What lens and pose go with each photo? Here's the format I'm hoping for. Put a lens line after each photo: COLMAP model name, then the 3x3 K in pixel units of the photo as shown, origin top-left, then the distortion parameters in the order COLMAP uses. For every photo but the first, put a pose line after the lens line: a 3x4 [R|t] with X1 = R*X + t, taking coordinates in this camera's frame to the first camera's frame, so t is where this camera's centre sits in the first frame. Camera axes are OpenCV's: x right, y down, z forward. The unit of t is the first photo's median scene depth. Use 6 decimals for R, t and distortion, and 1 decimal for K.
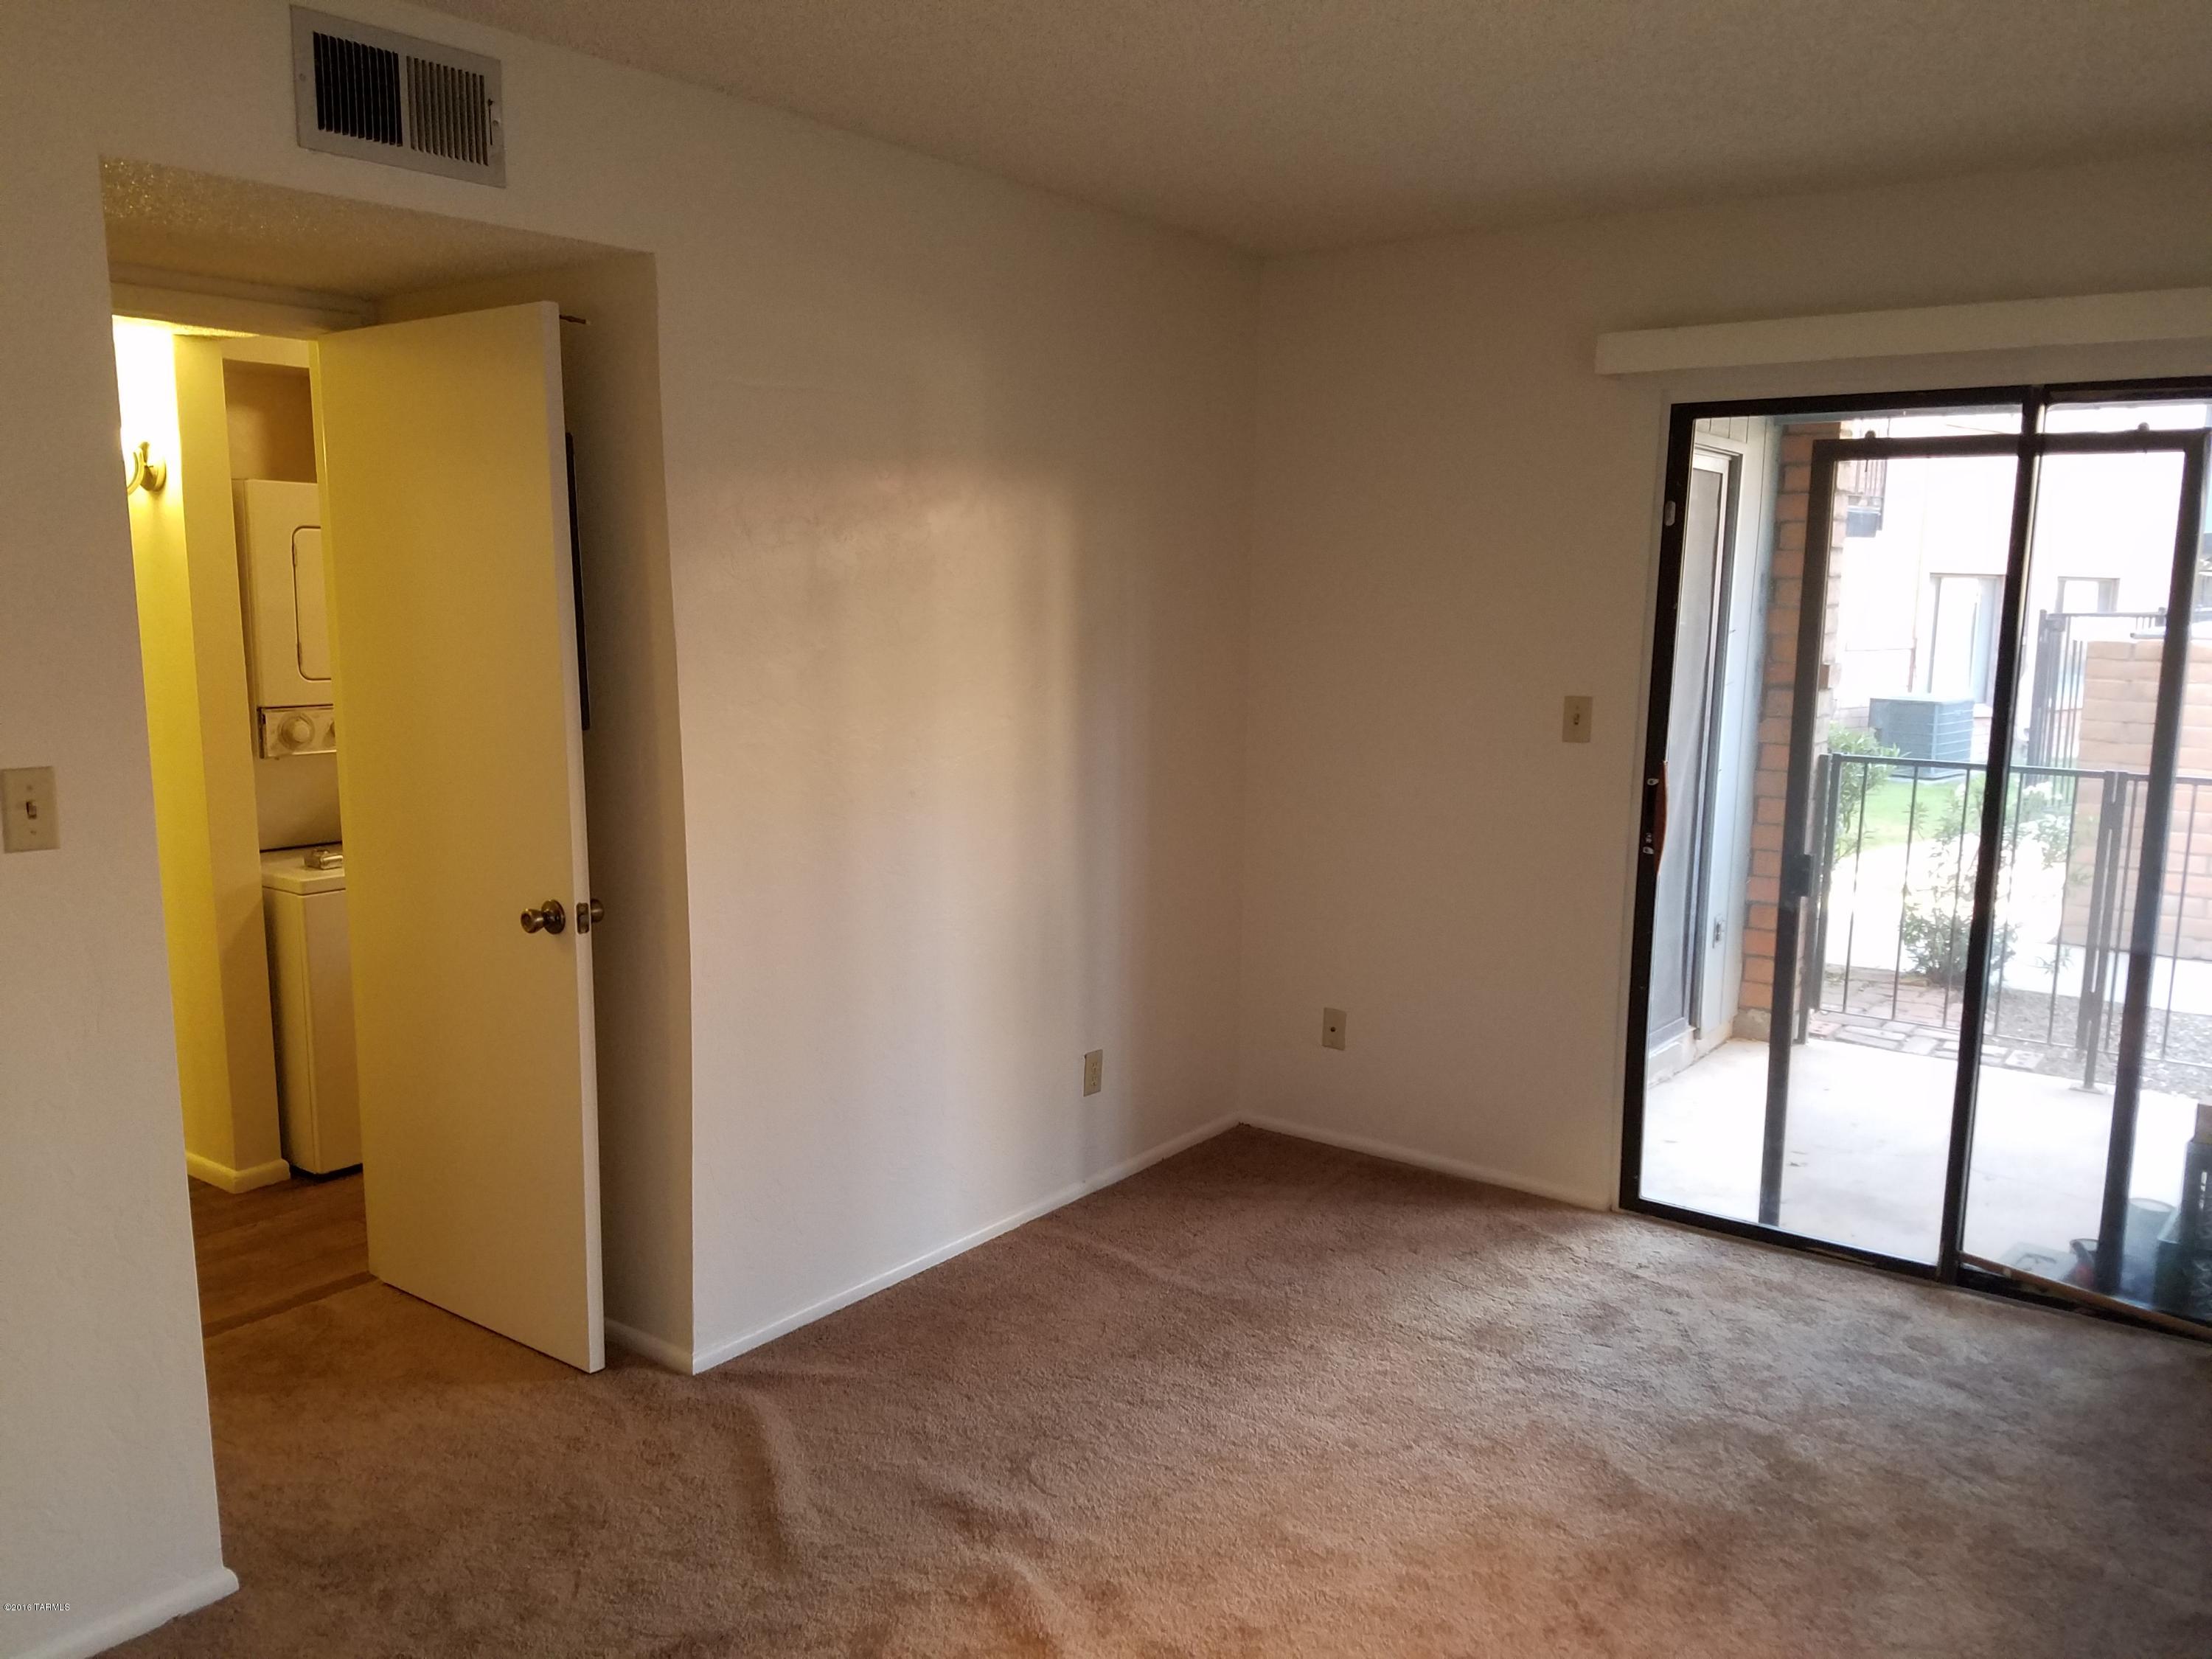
lens RADIAL K [[1696.2, 0, 1095.0], [0, 1696.2, 838.6], [0, 0, 1]] dist [0.009279, -0.011463]
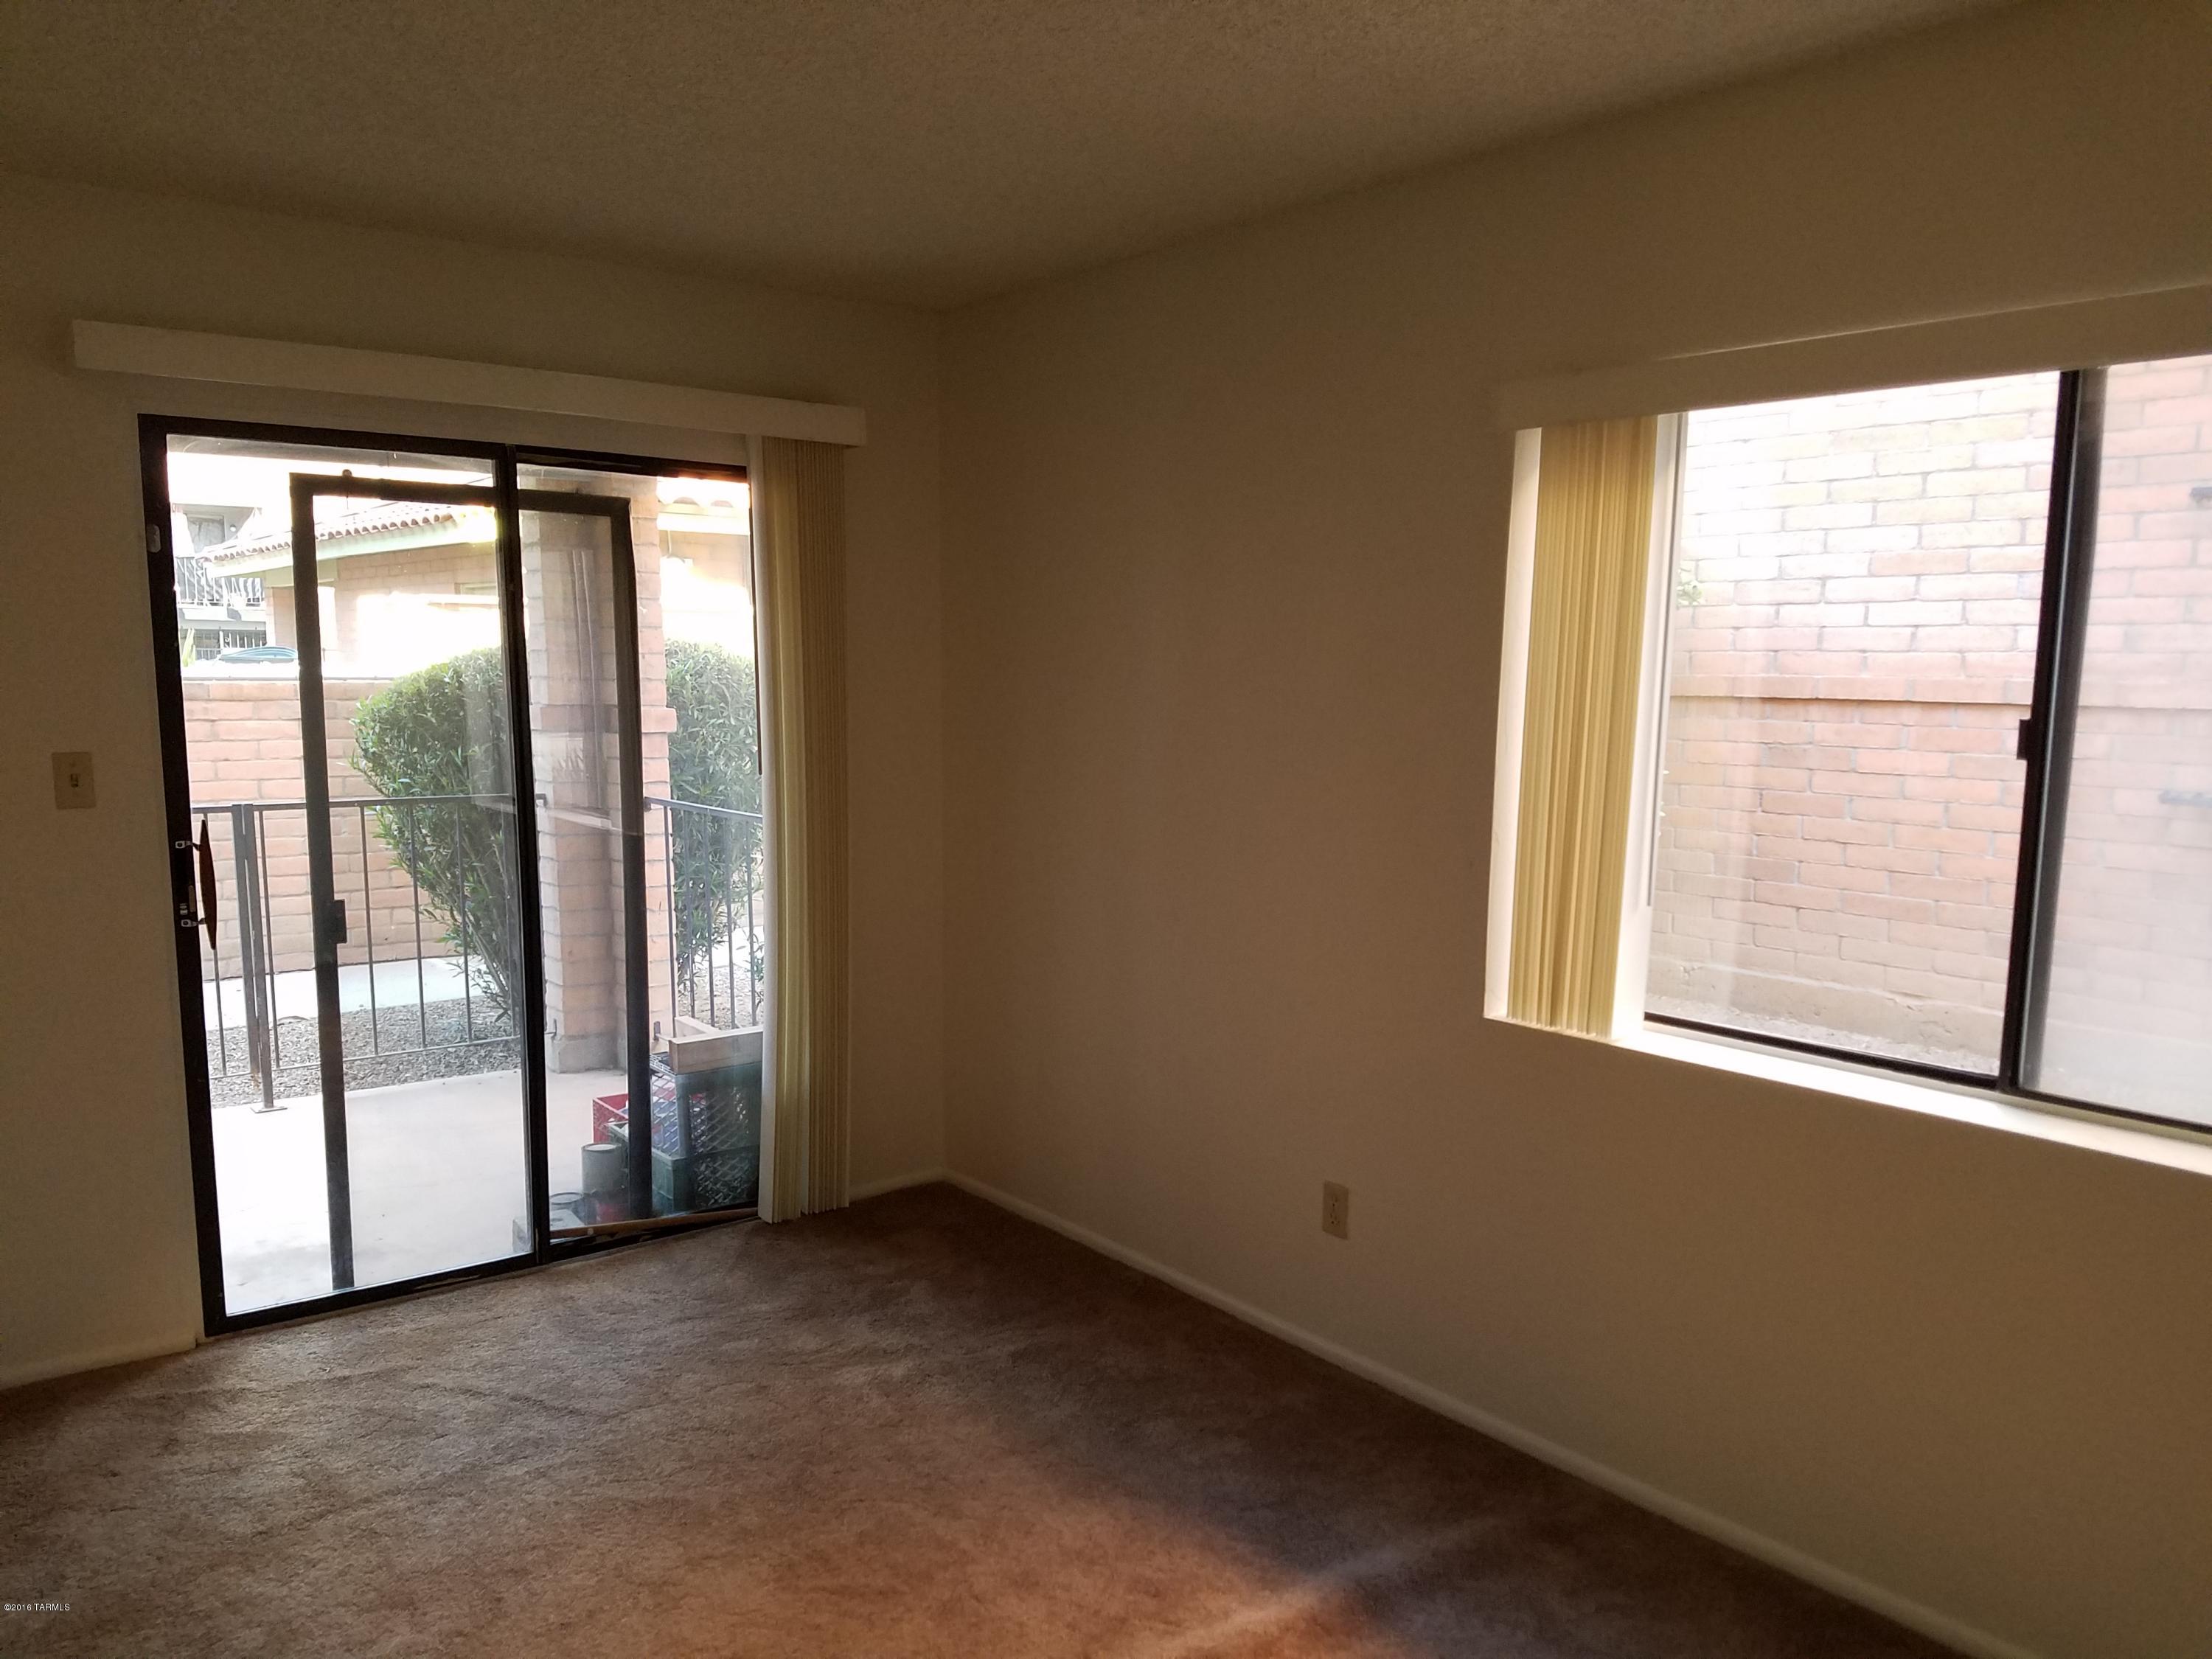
lens RADIAL K [[1696.2, 0, 1108.2], [0, 1696.2, 823.5], [0, 0, 1]] dist [0.009279, -0.011463]
pose [[0.256540, -0.103625, 0.960963, -0.424758], [0.139317, 0.987818, 0.069329, -0.041601], [-0.956440, 0.116093, 0.267851, 0.336963]]
